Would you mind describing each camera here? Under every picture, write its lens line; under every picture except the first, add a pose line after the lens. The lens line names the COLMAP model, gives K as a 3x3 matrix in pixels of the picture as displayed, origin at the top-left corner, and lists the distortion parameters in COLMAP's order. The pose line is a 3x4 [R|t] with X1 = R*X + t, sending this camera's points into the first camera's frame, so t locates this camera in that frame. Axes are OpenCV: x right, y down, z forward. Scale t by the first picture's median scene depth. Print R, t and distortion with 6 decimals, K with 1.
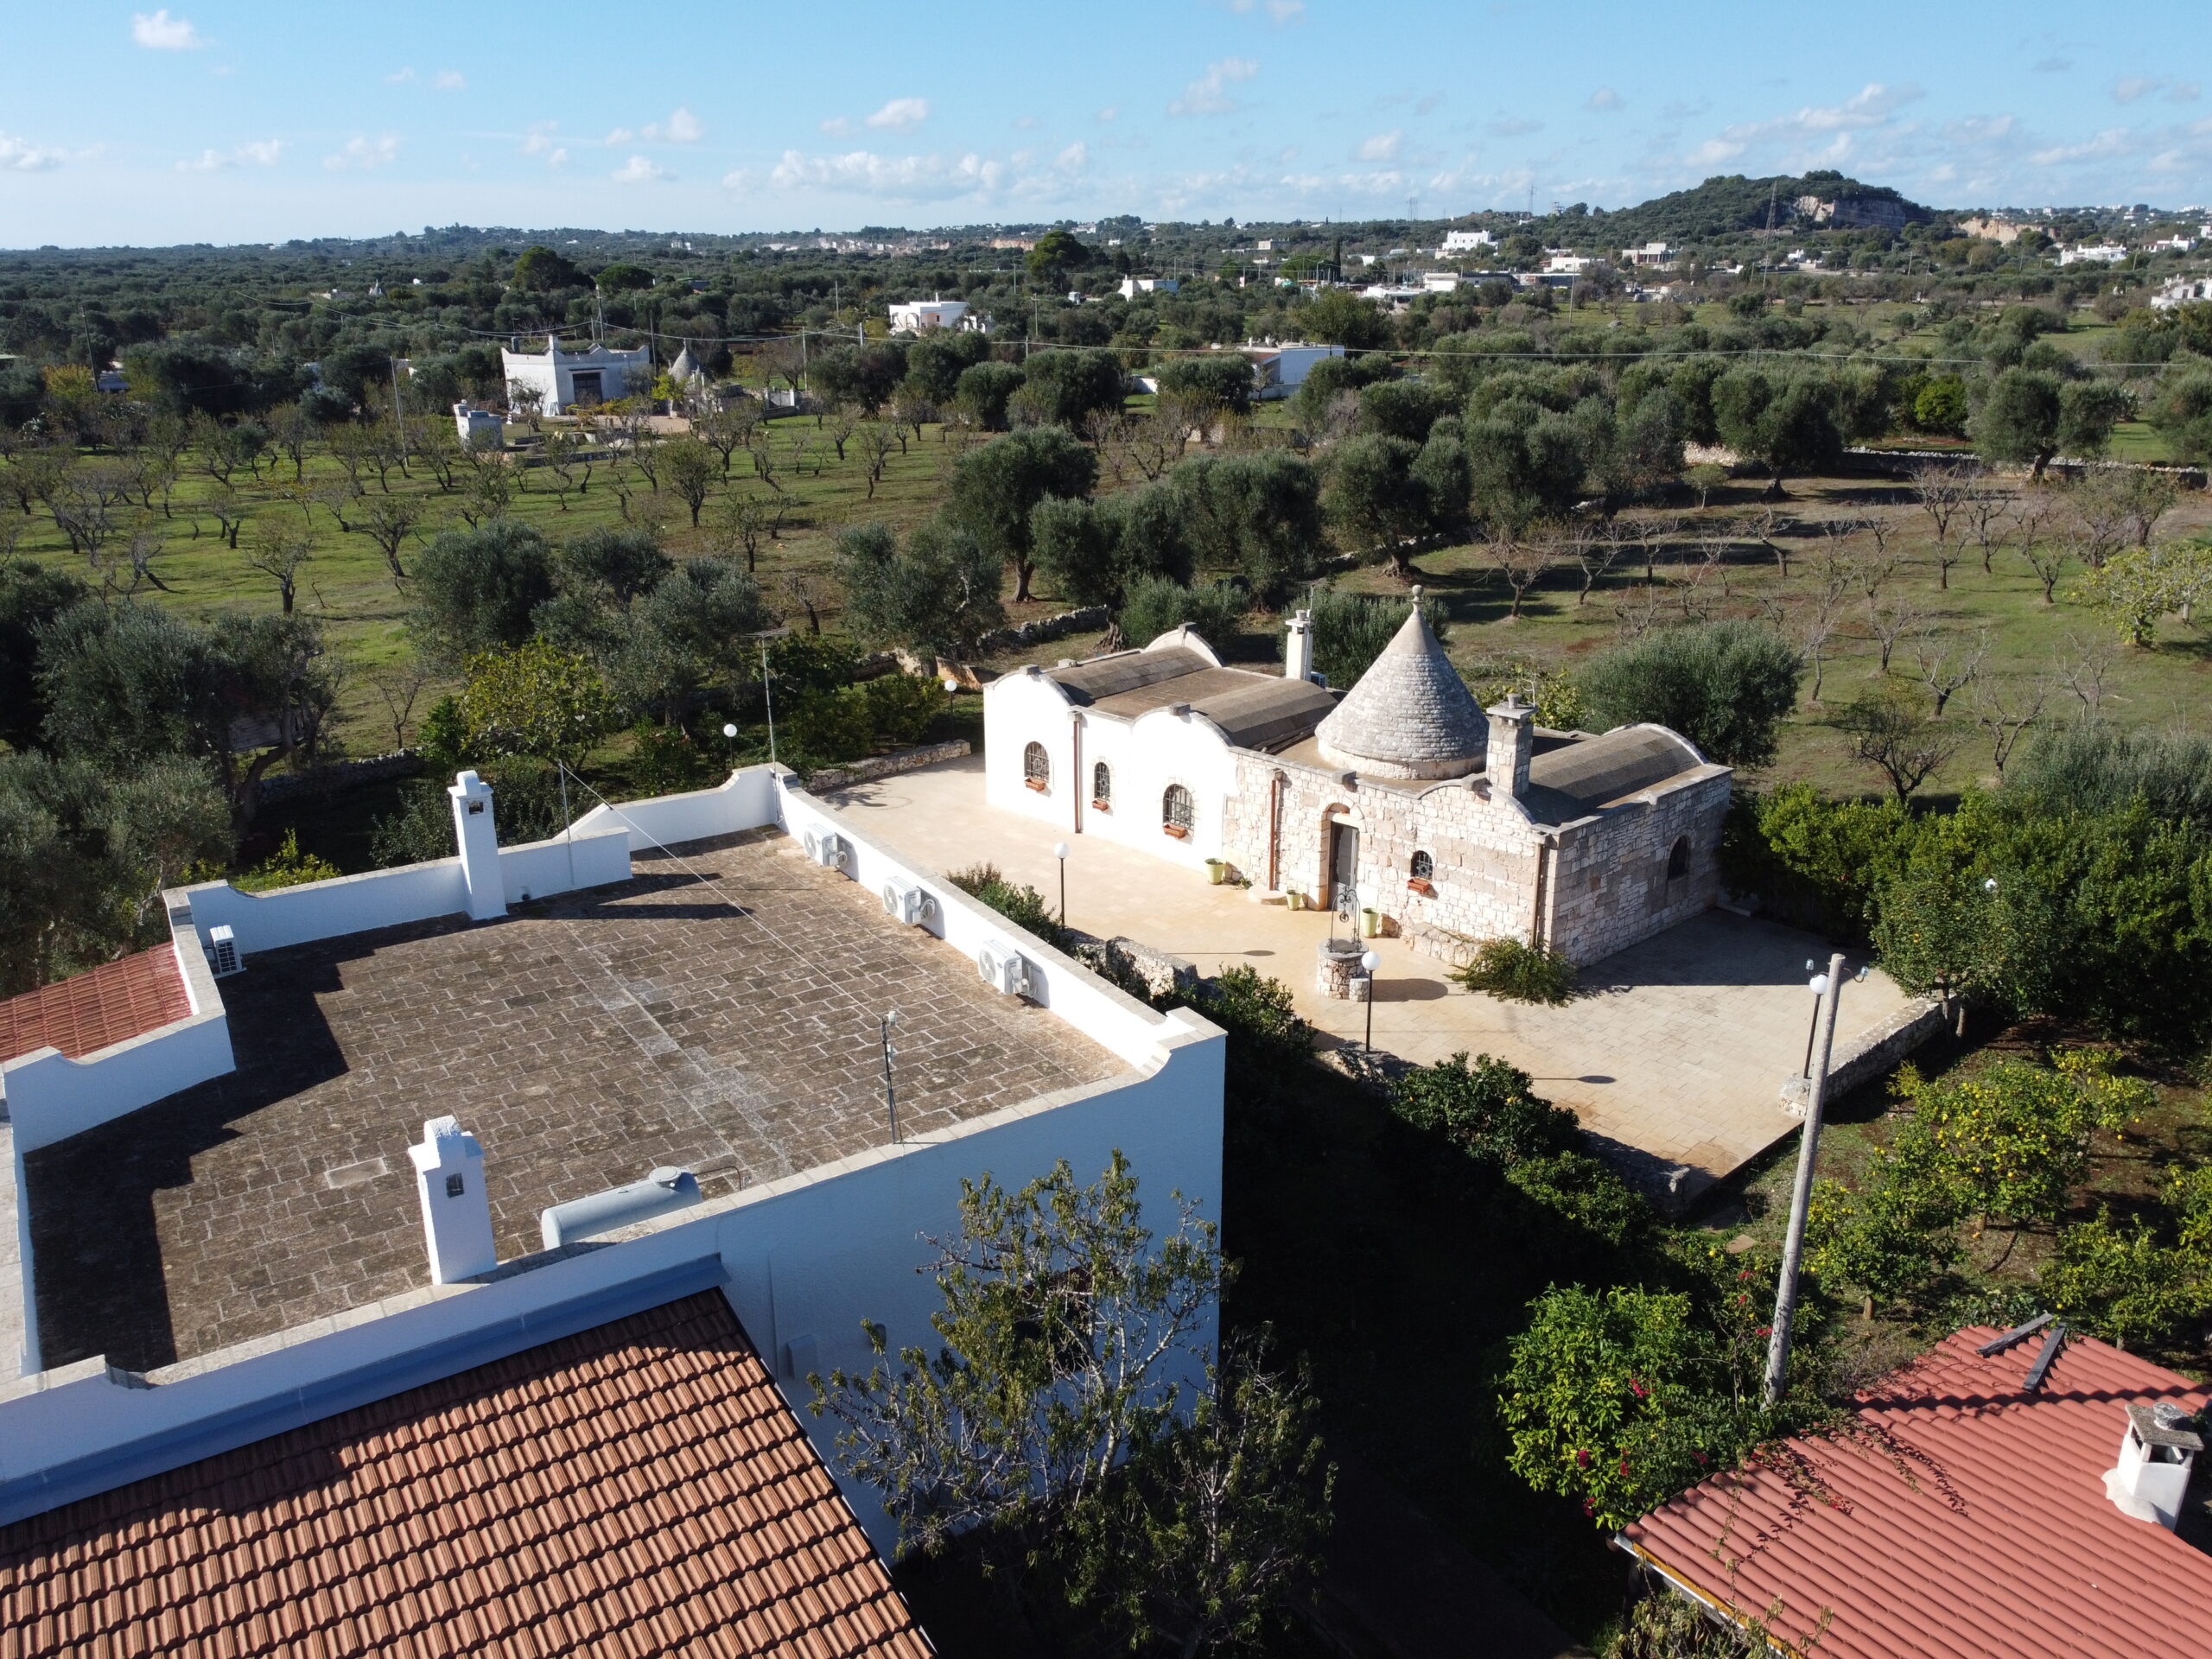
lens RADIAL K [[1665.1, 0, 1098.5], [0, 1665.1, 835.0], [0, 0, 1]] dist [0.003698, -0.004485]
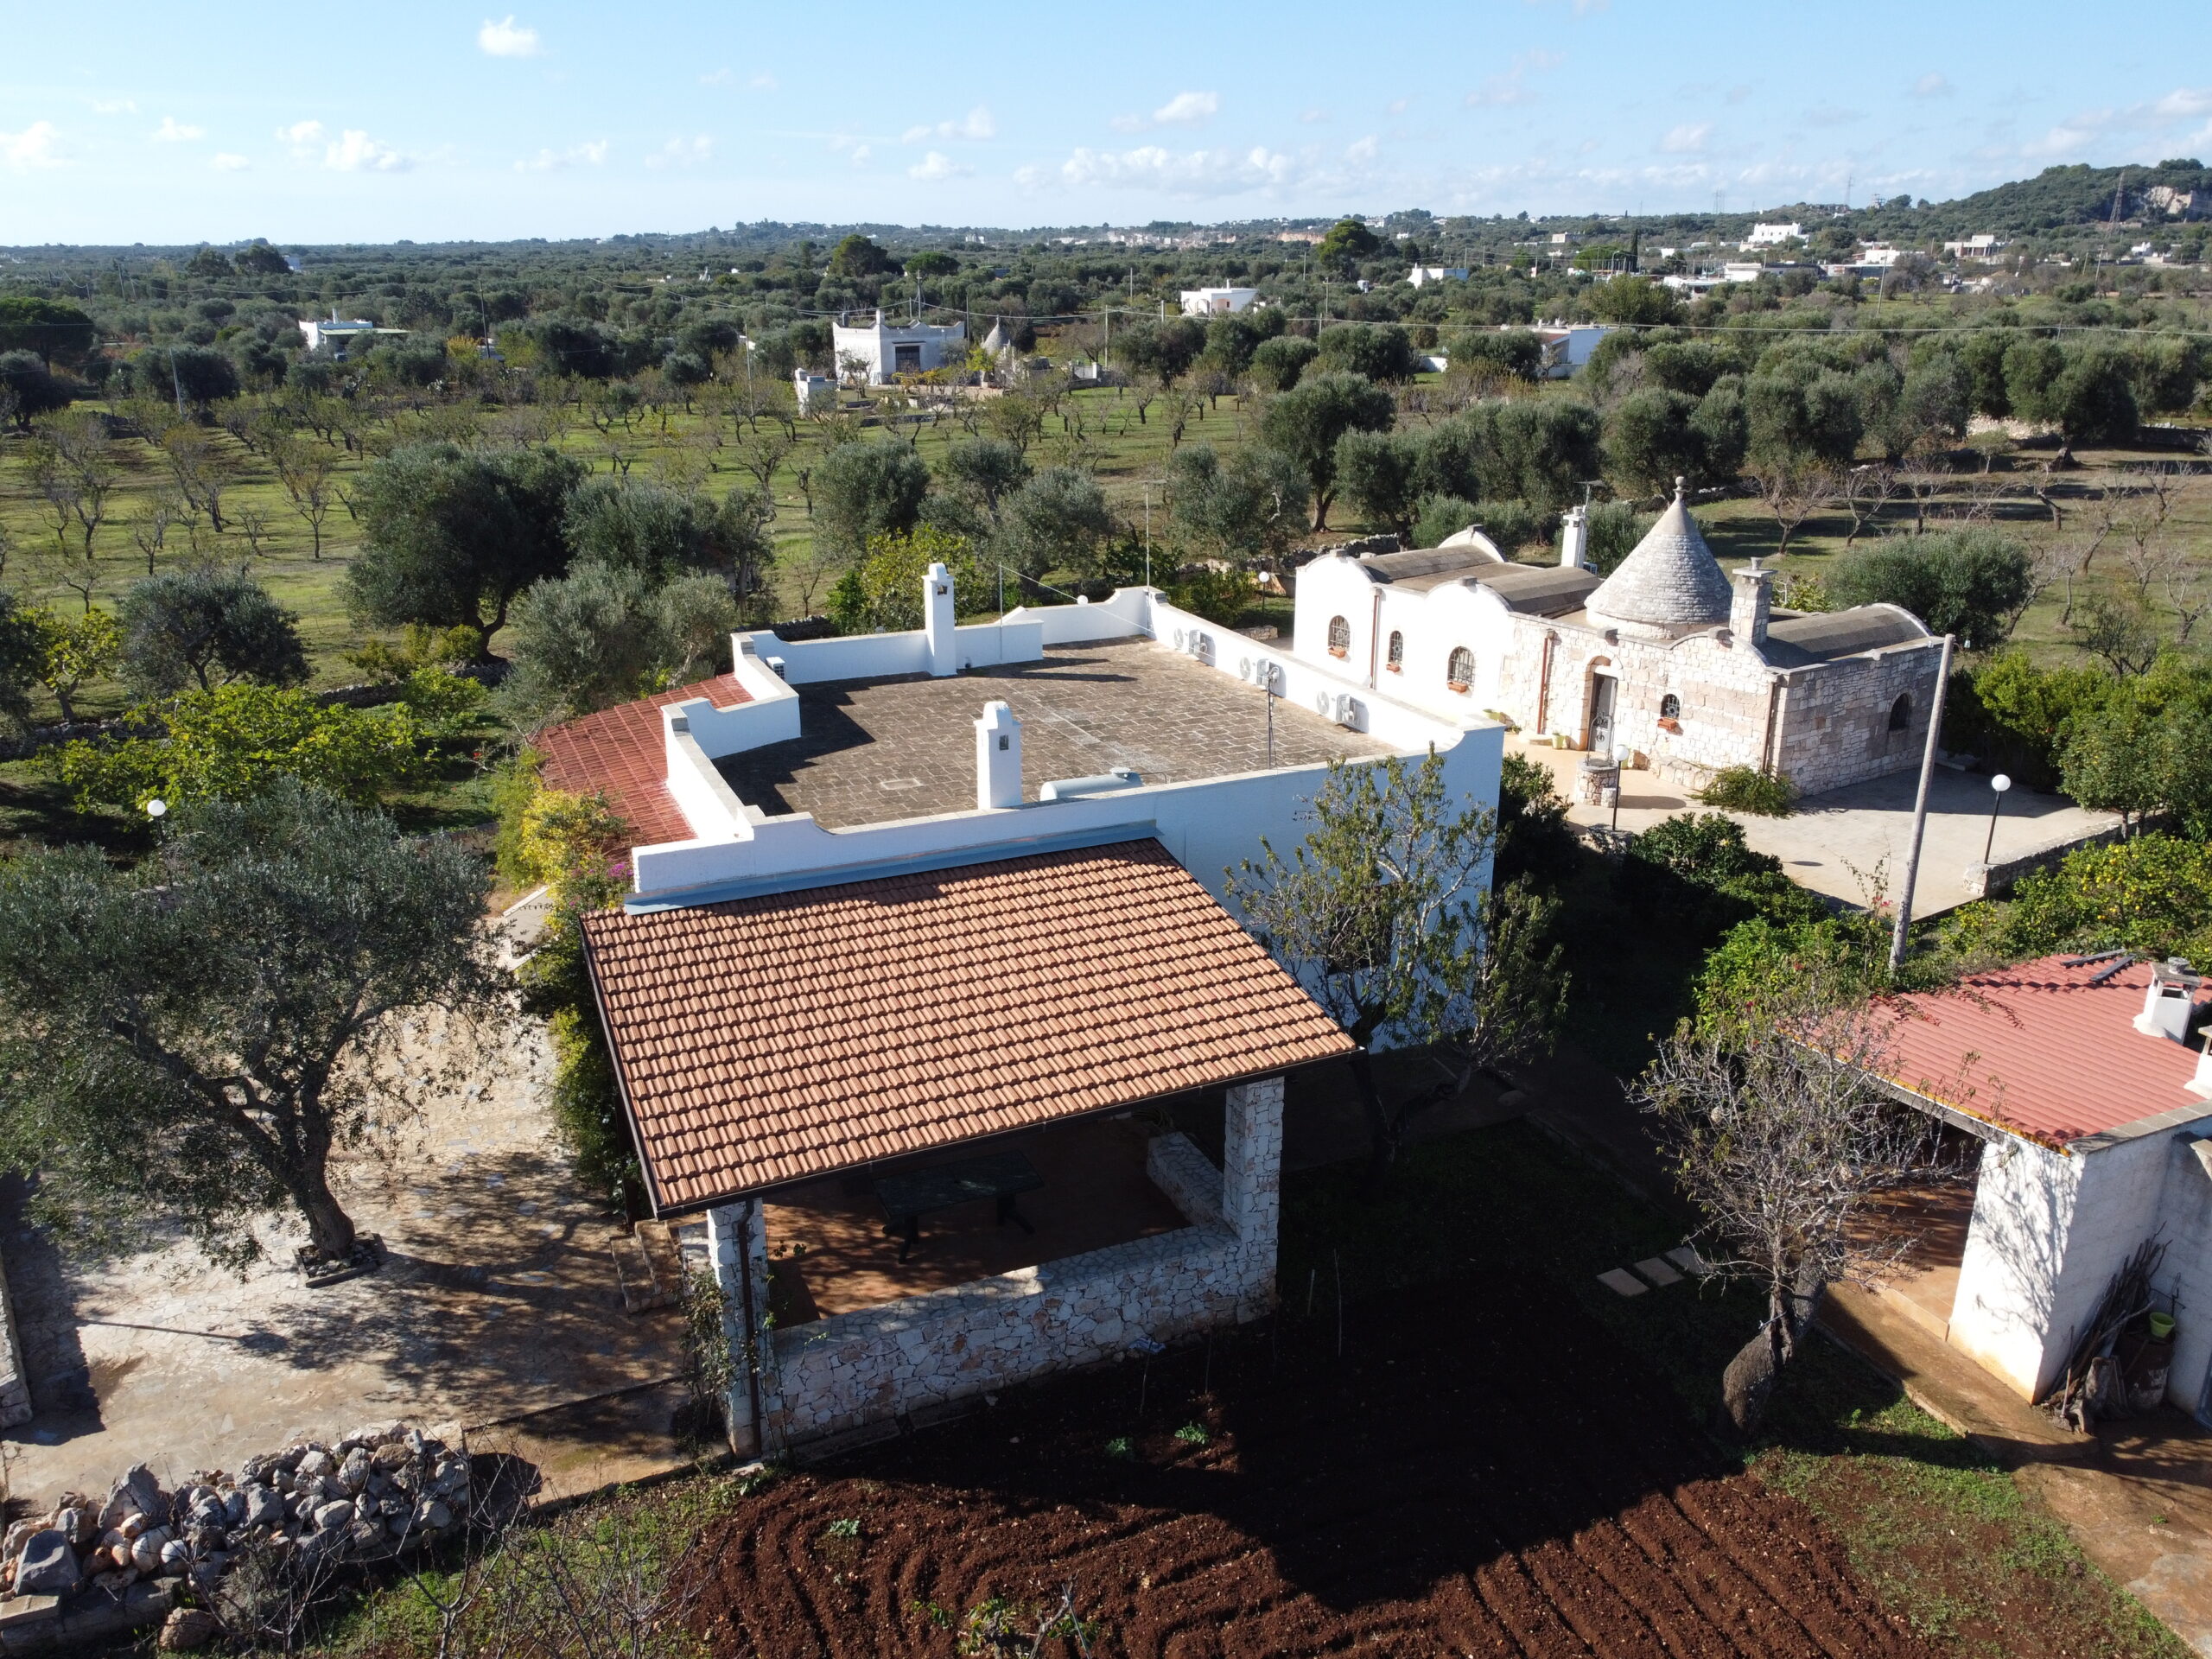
lens RADIAL K [[1667.1, 0, 1101.6], [0, 1667.1, 836.8], [0, 0, 1]] dist [-0.004352, -0.000545]
pose [[0.987379, 0.053225, -0.149161, -0.008149], [-0.052688, 0.998582, 0.007554, 0.041285], [0.149352, 0.000401, 0.988784, -0.079354]]
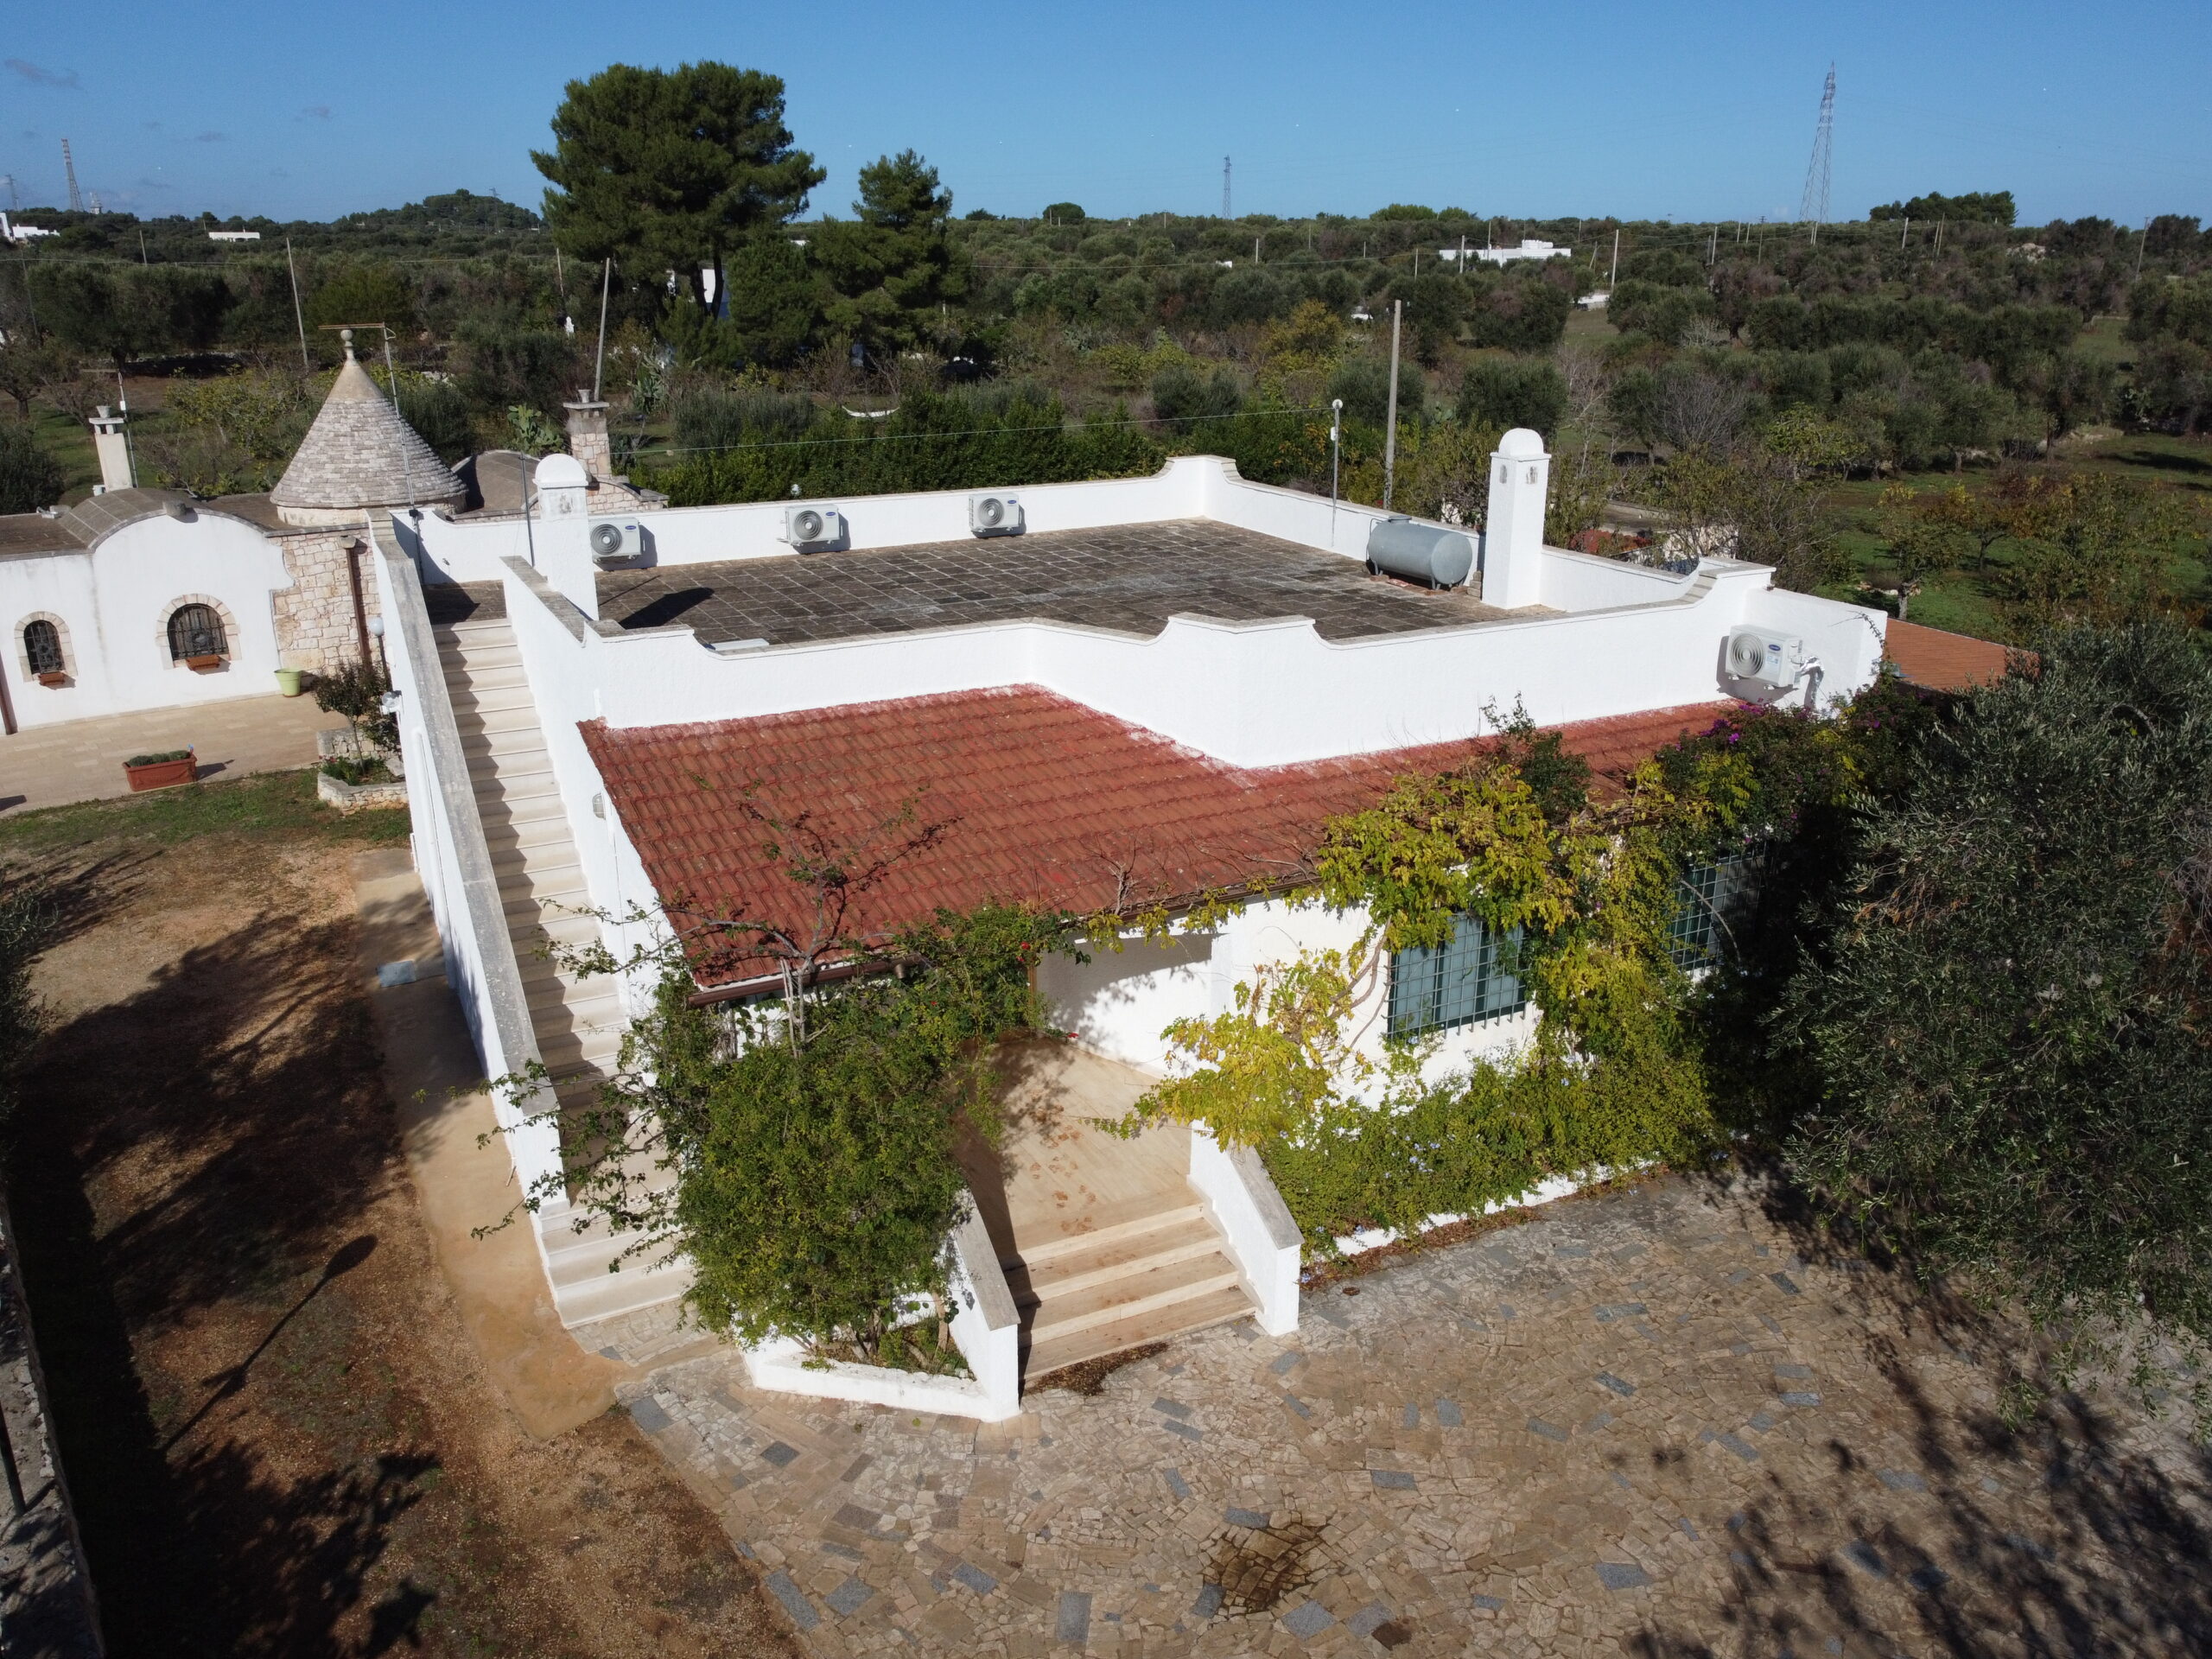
lens RADIAL K [[1664.8, 0, 1097.0], [0, 1664.8, 832.9], [0, 0, 1]] dist [0.007154, -0.007069]
pose [[0.114573, -0.323186, 0.939374, -0.270363], [0.325279, 0.905678, 0.271920, -0.002404], [-0.938652, 0.274404, 0.208891, 0.165657]]
